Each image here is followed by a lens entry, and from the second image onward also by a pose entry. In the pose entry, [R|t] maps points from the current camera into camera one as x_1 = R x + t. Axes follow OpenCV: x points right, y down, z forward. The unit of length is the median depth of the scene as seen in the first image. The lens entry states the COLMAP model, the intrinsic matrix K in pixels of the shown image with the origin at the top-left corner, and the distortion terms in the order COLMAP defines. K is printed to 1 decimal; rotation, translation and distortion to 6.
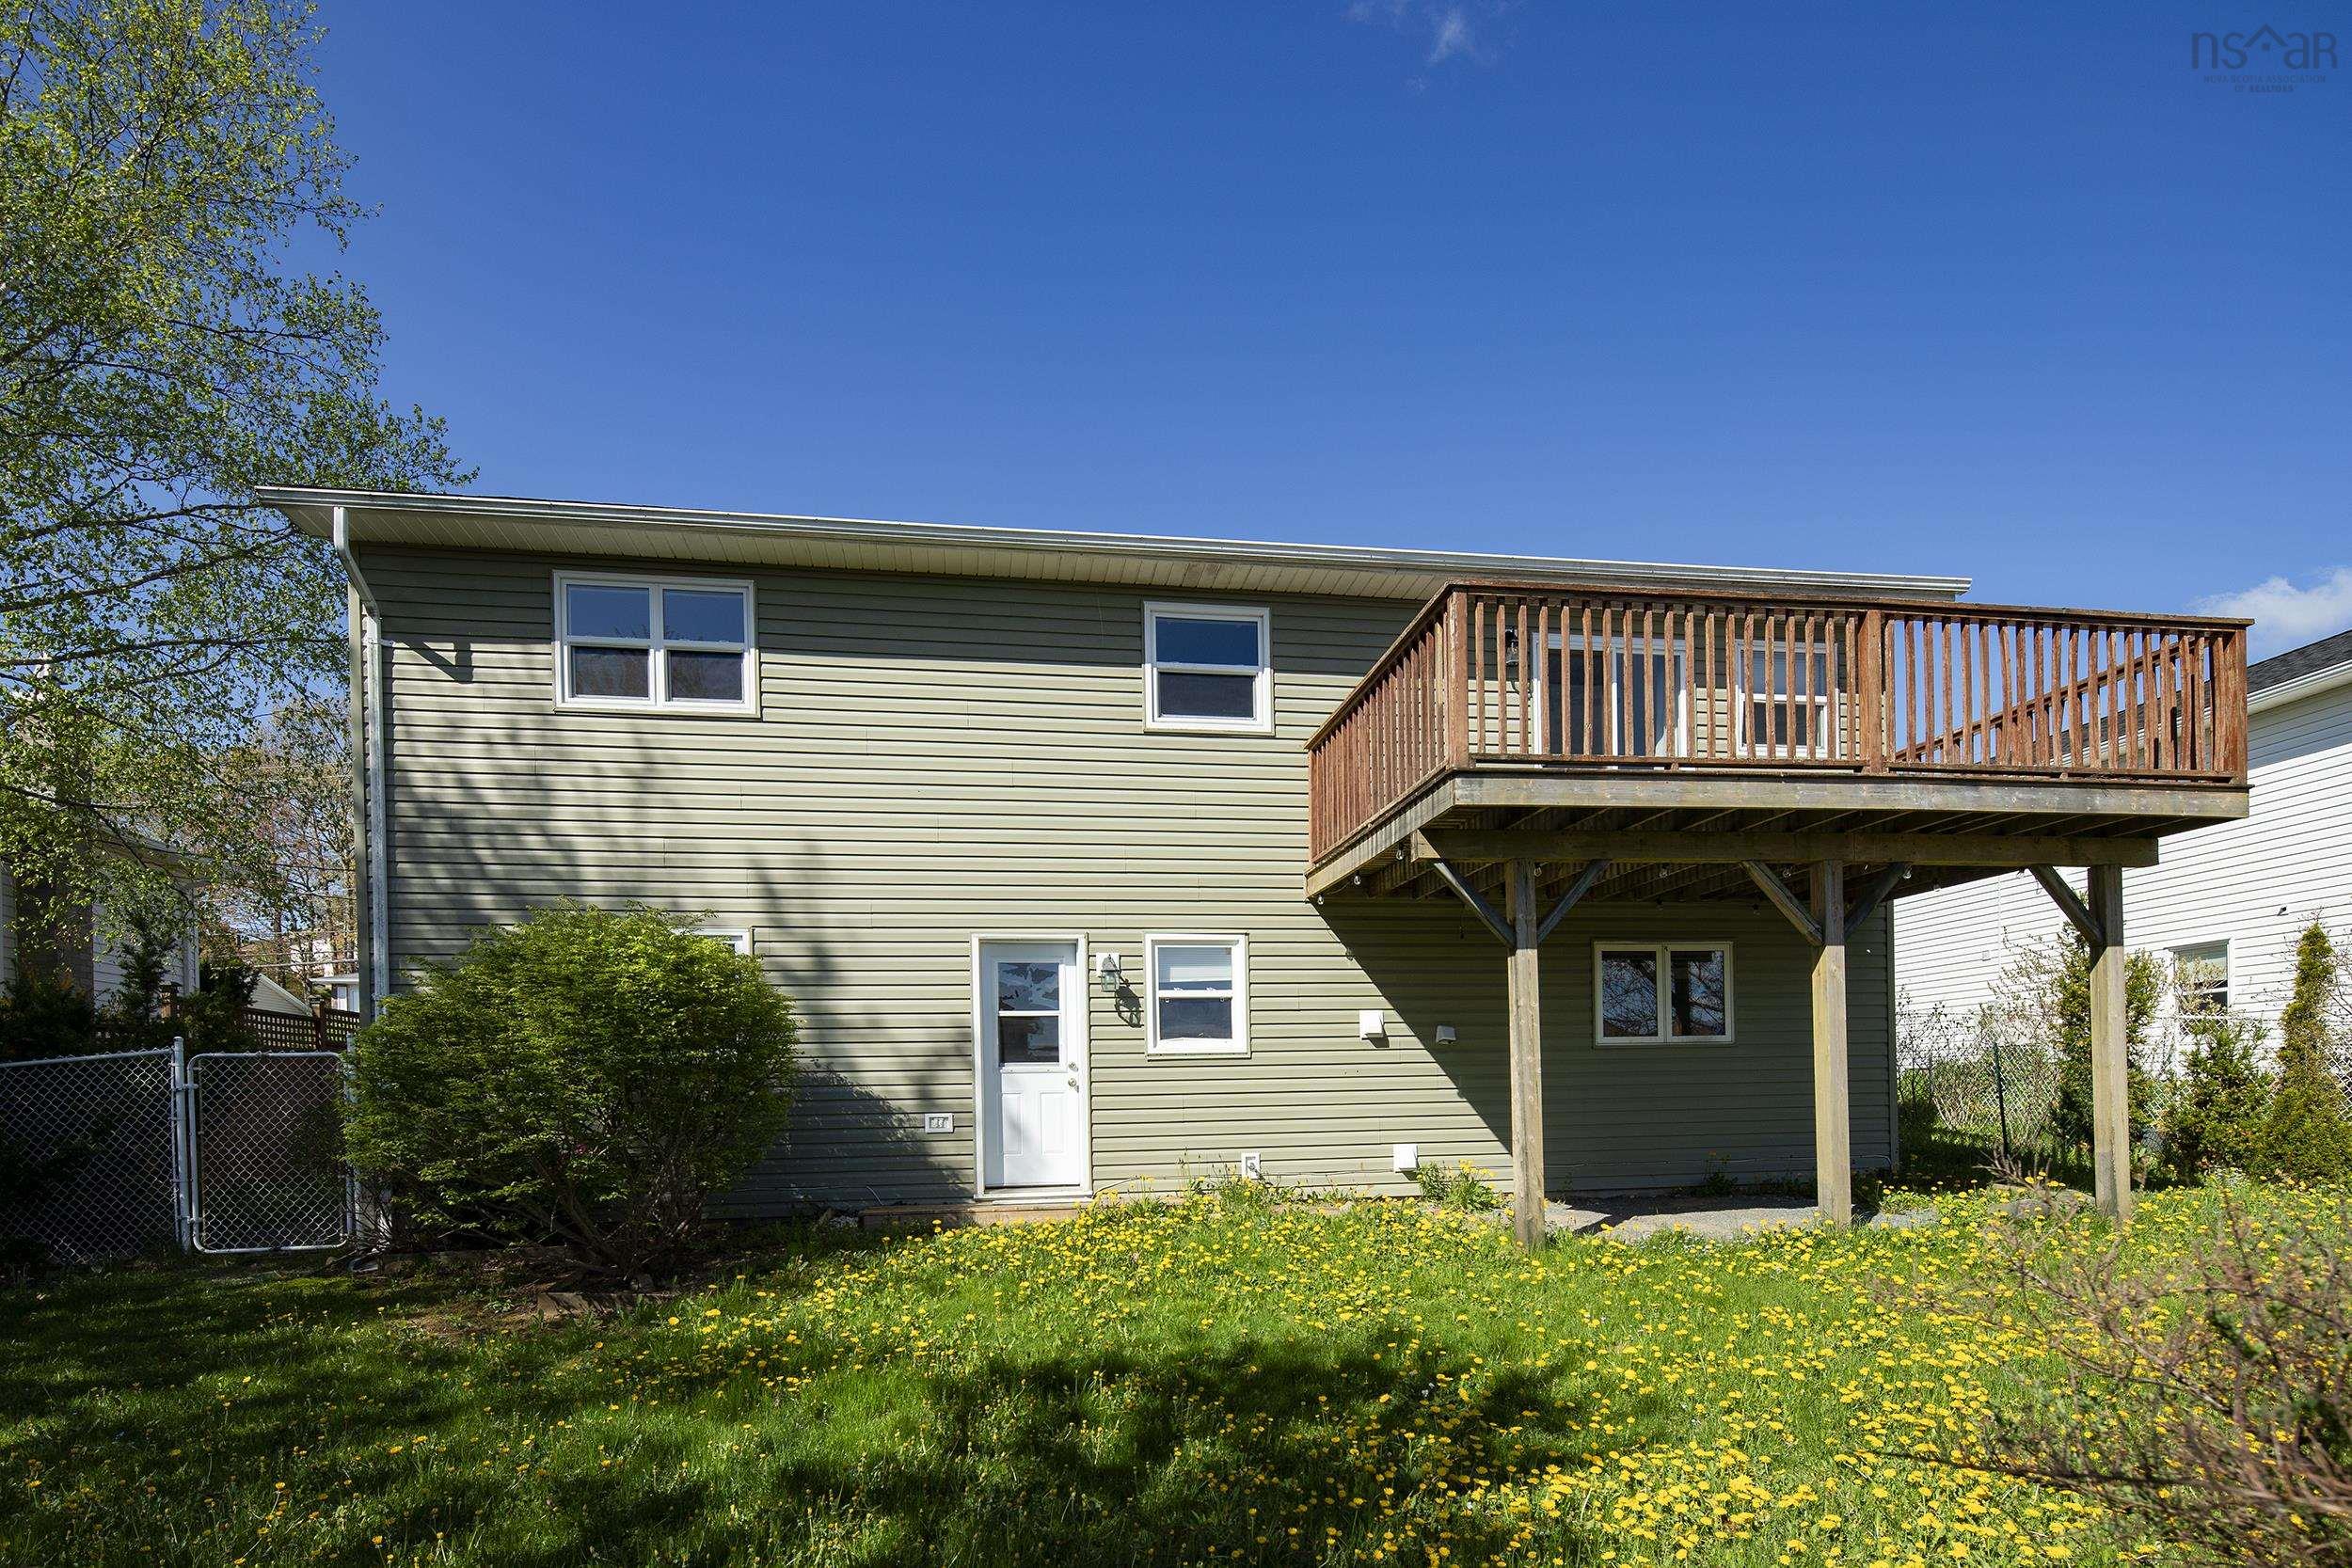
lens RADIAL K [[1101.9, 0, 1176.0], [0, 1101.9, 784.0], [0, 0, 1]] dist [0.000569, 0.000558]
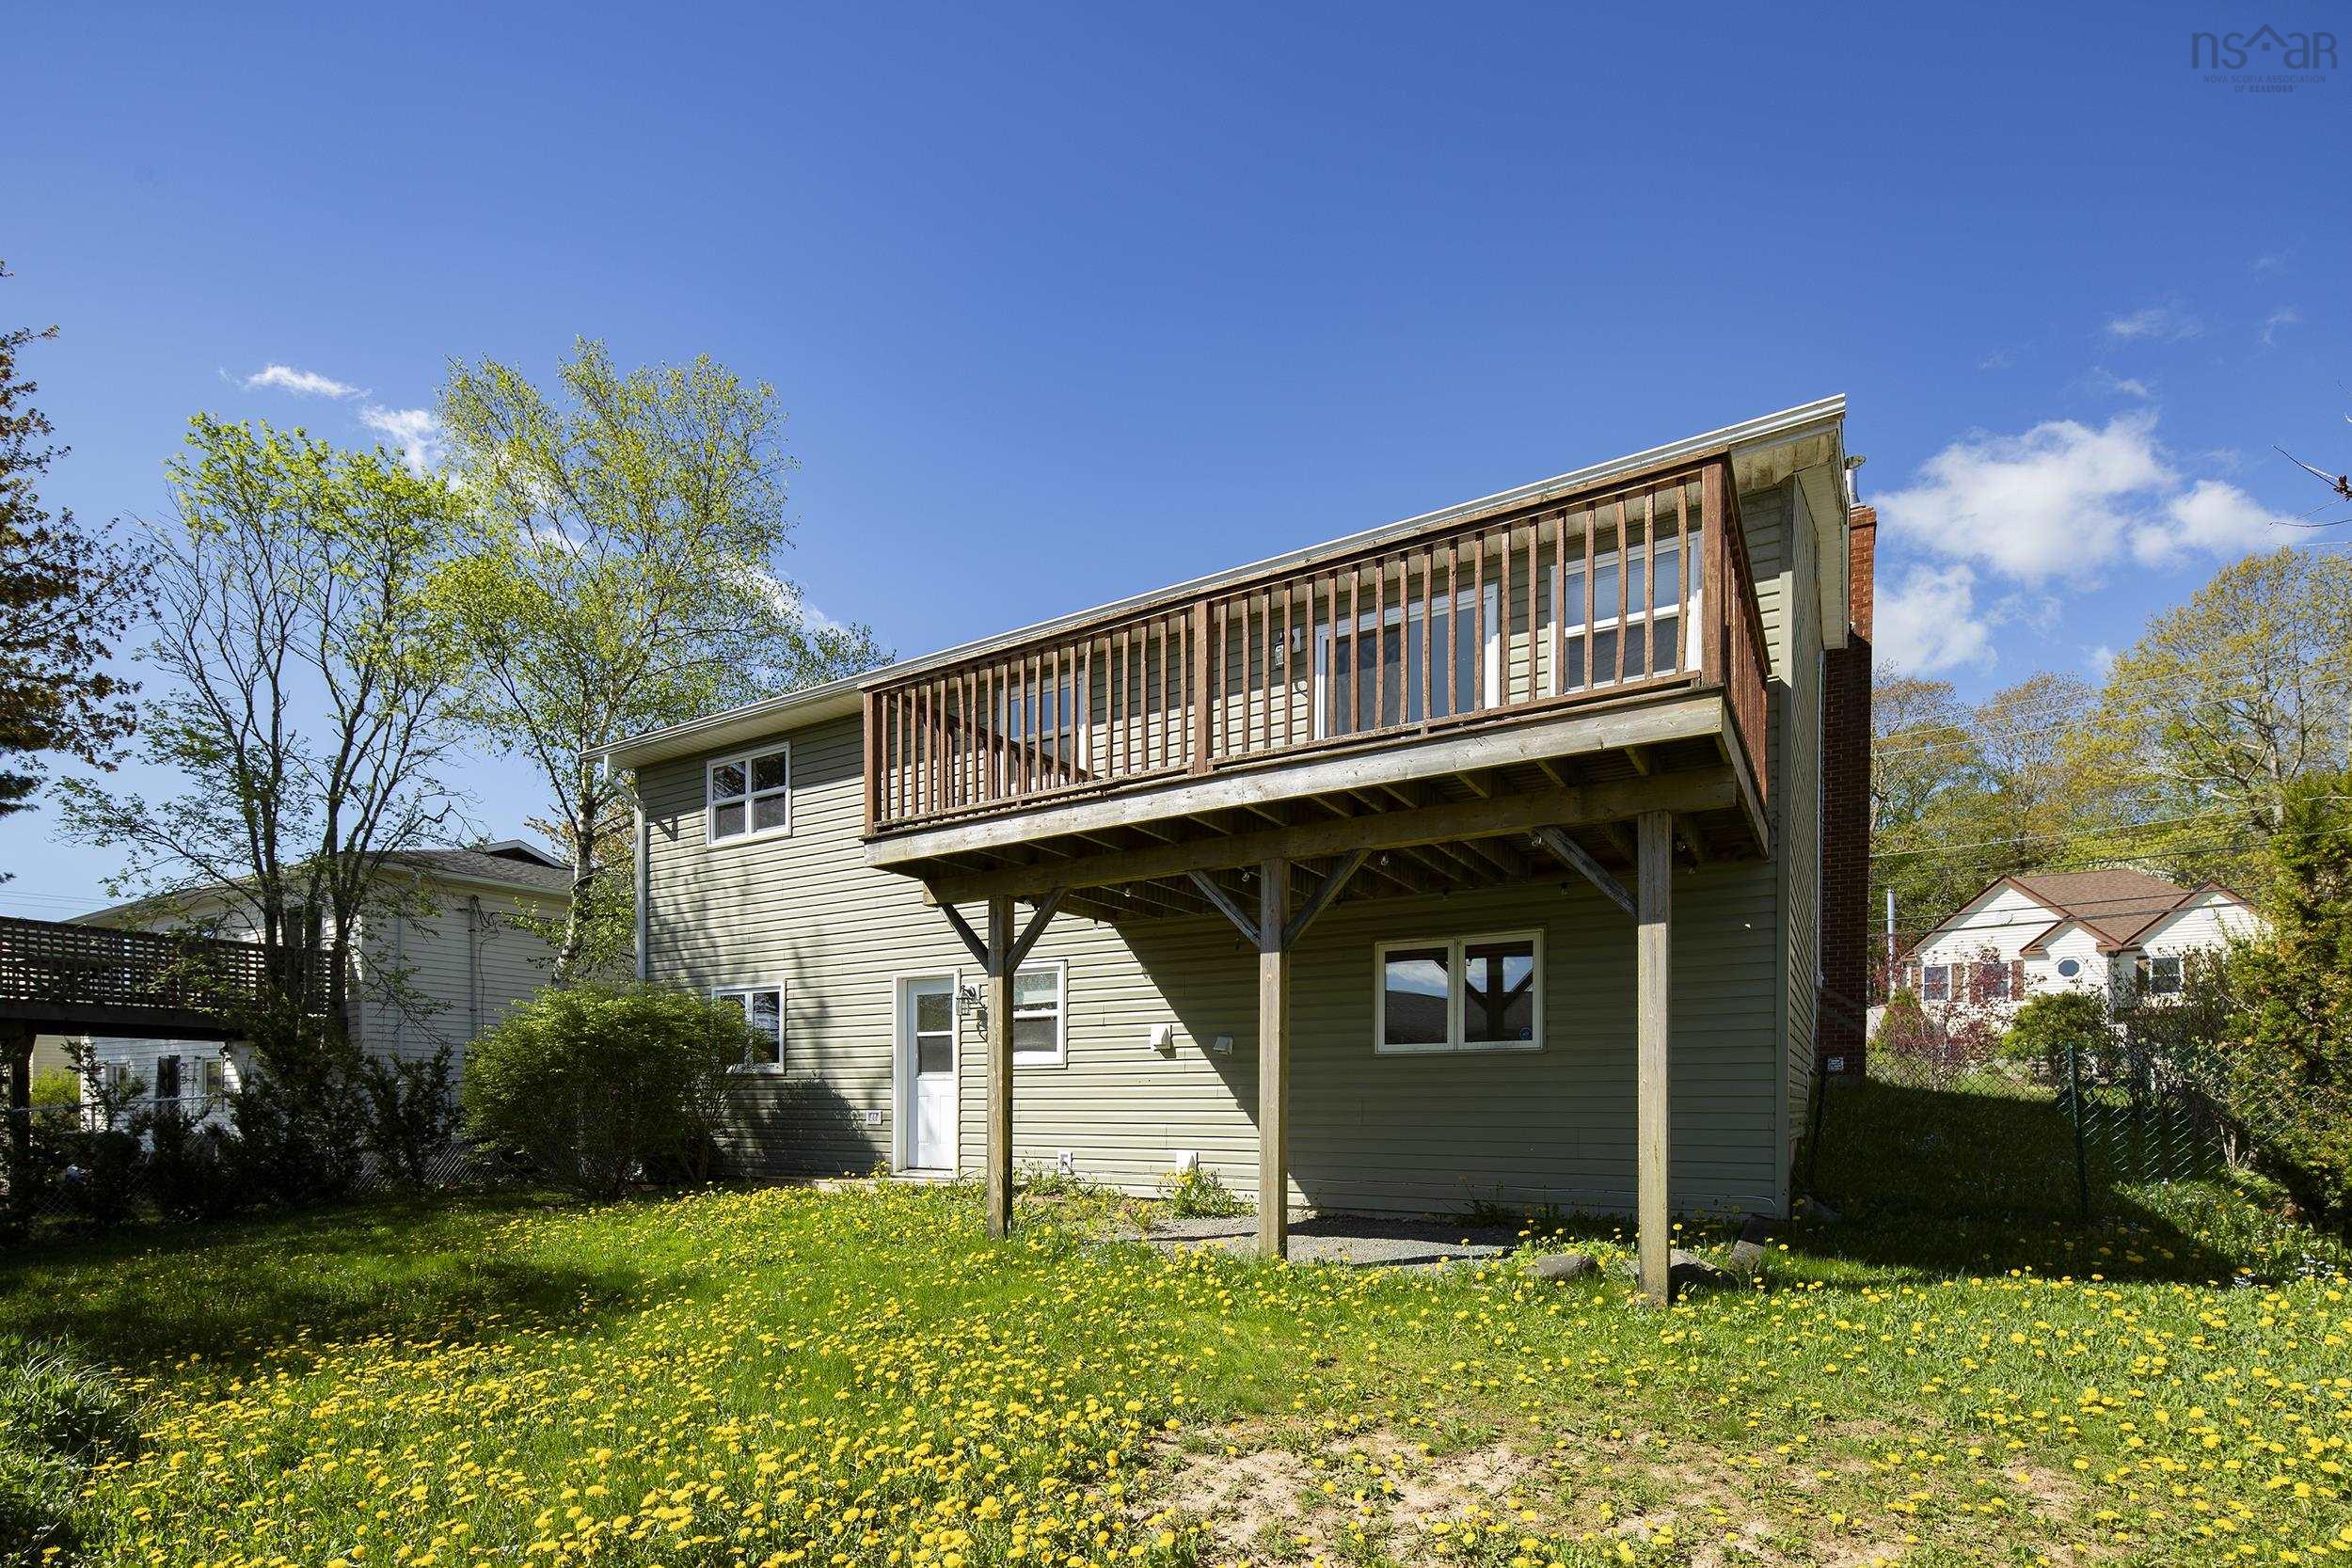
lens RADIAL K [[1027.7, 0, 1176.0], [0, 1027.7, 784.0], [0, 0, 1]] dist [0.001086, 0.000100]
pose [[0.779864, -0.166111, -0.603506, 0.853342], [0.163713, 0.984713, -0.059482, 0.037466], [0.604161, -0.052414, 0.795137, 0.226618]]
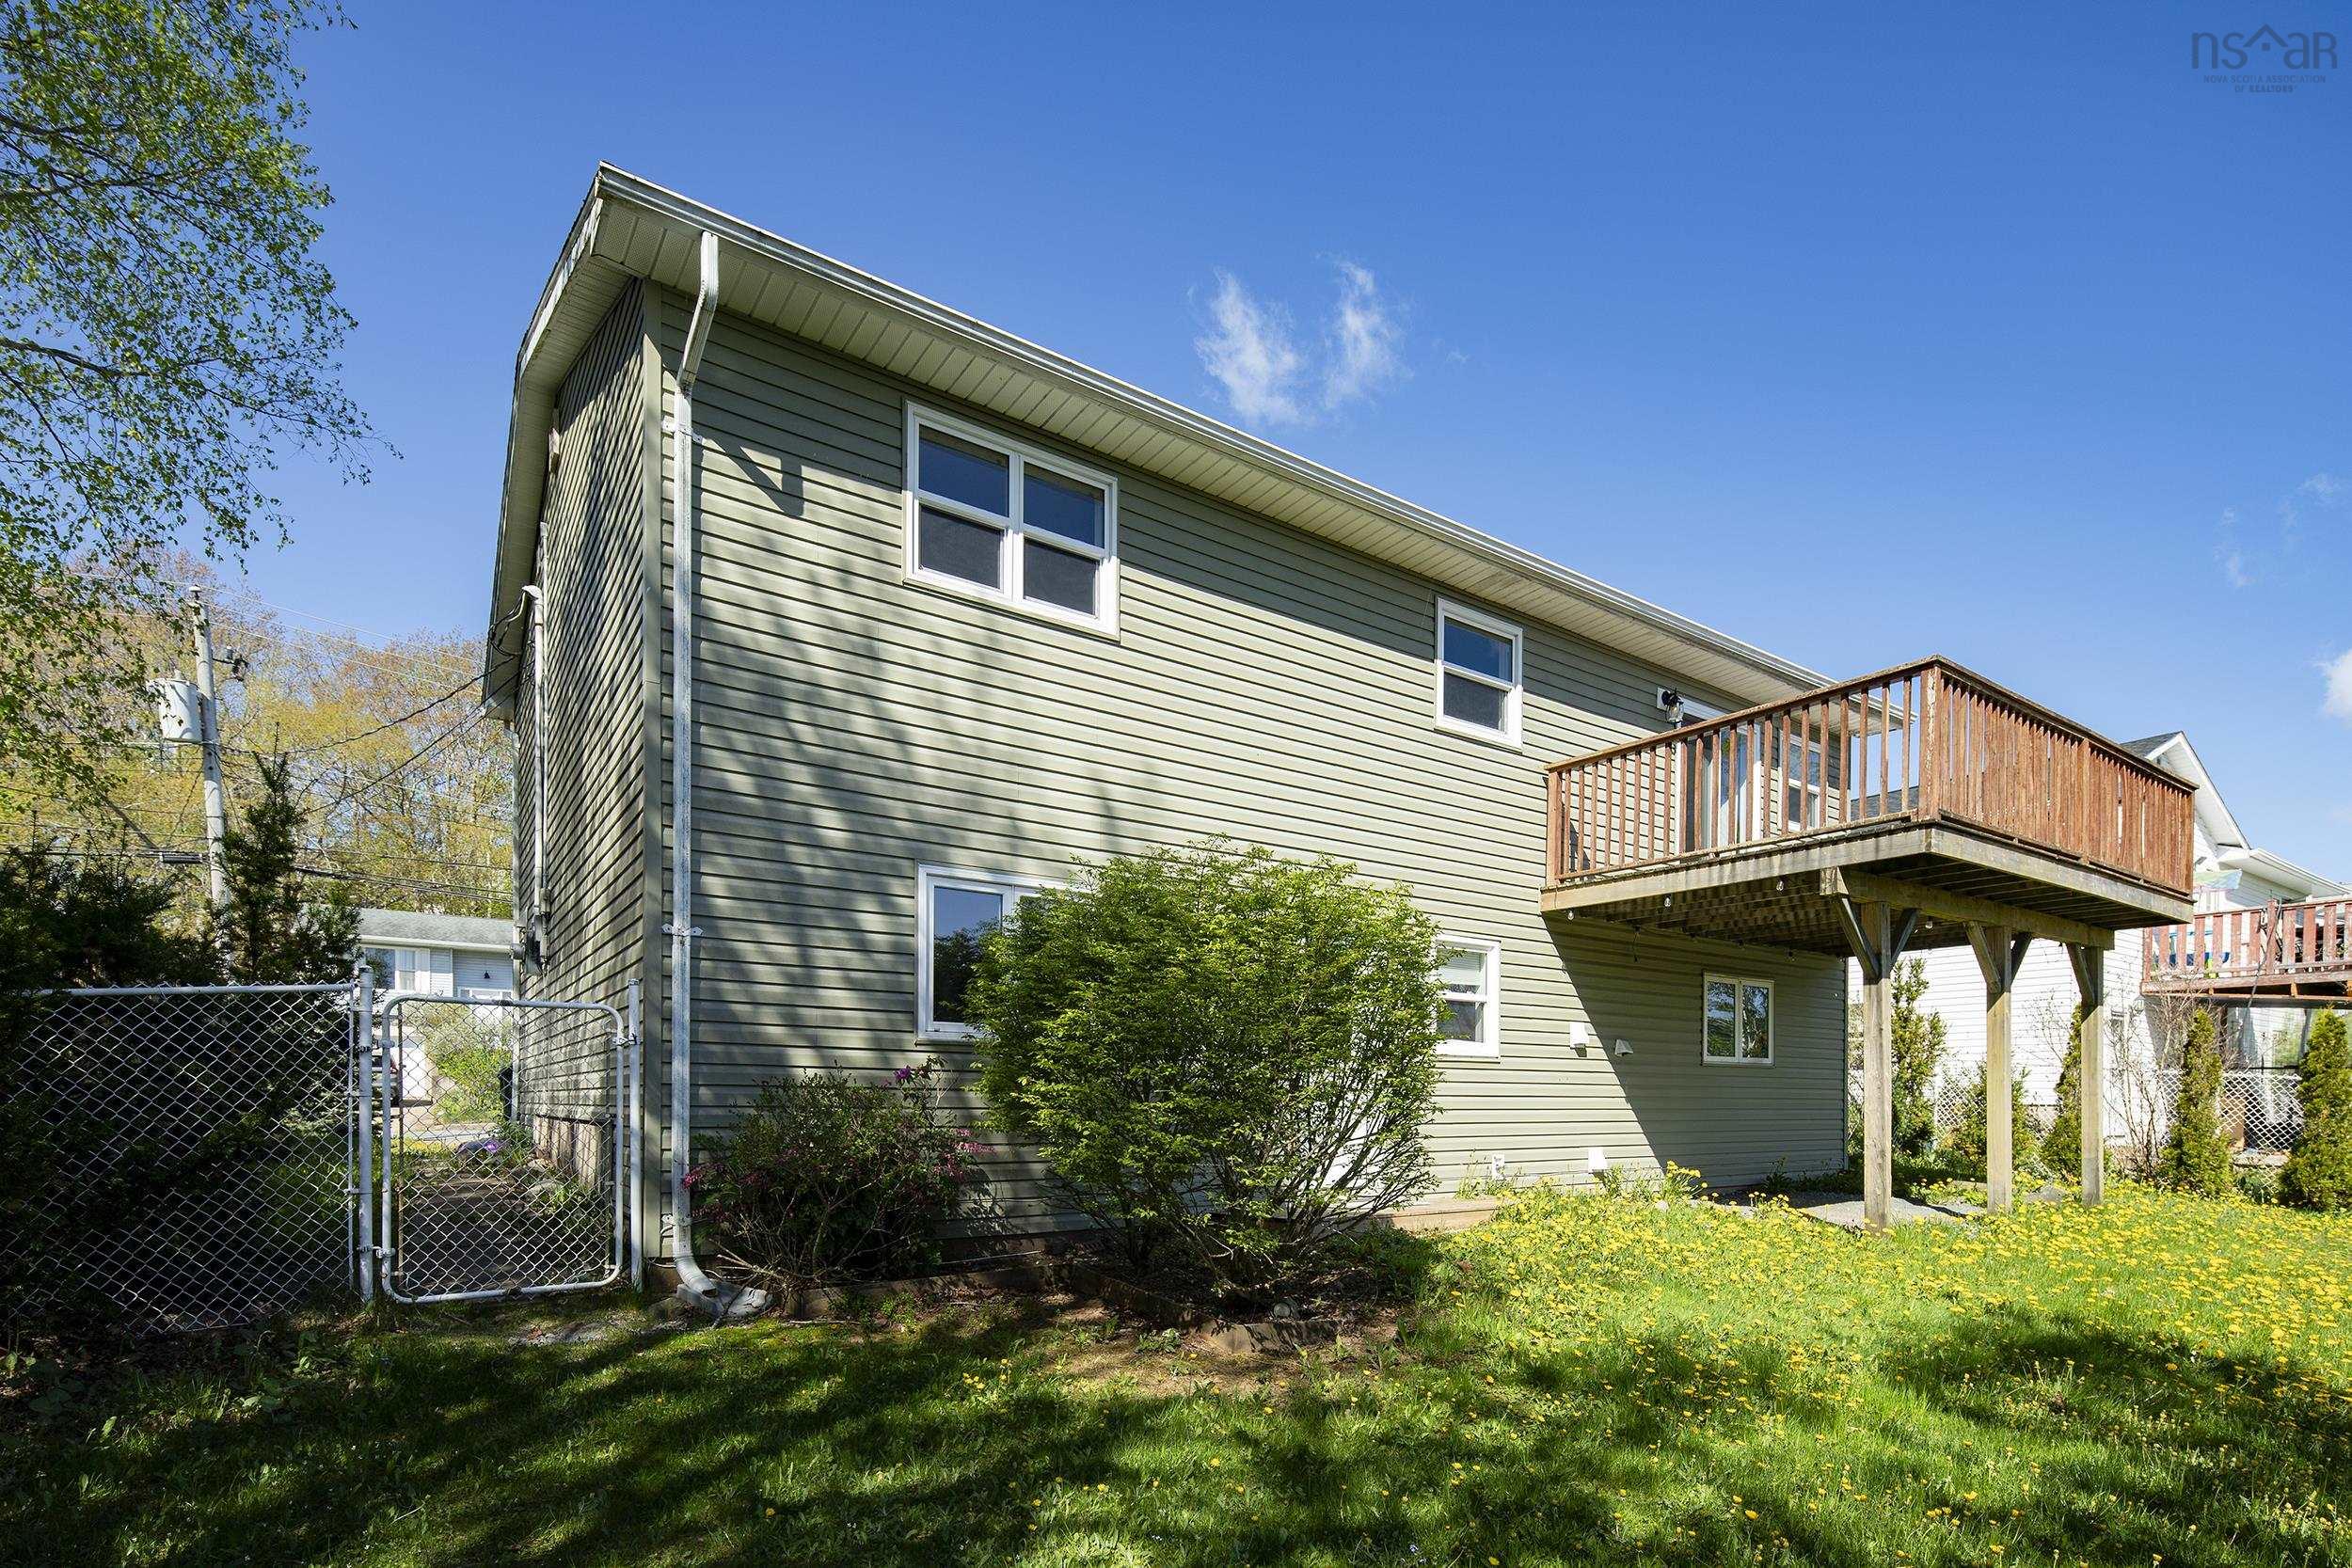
lens RADIAL K [[1162.6, 0, 1176.0], [0, 1162.6, 784.0], [0, 0, 1]] dist [0.000219, -0.000059]
pose [[0.886071, 0.142973, 0.440949, -0.713082], [-0.143418, 0.989128, -0.032520, 0.071123], [-0.440805, -0.034425, 0.896943, 0.174036]]
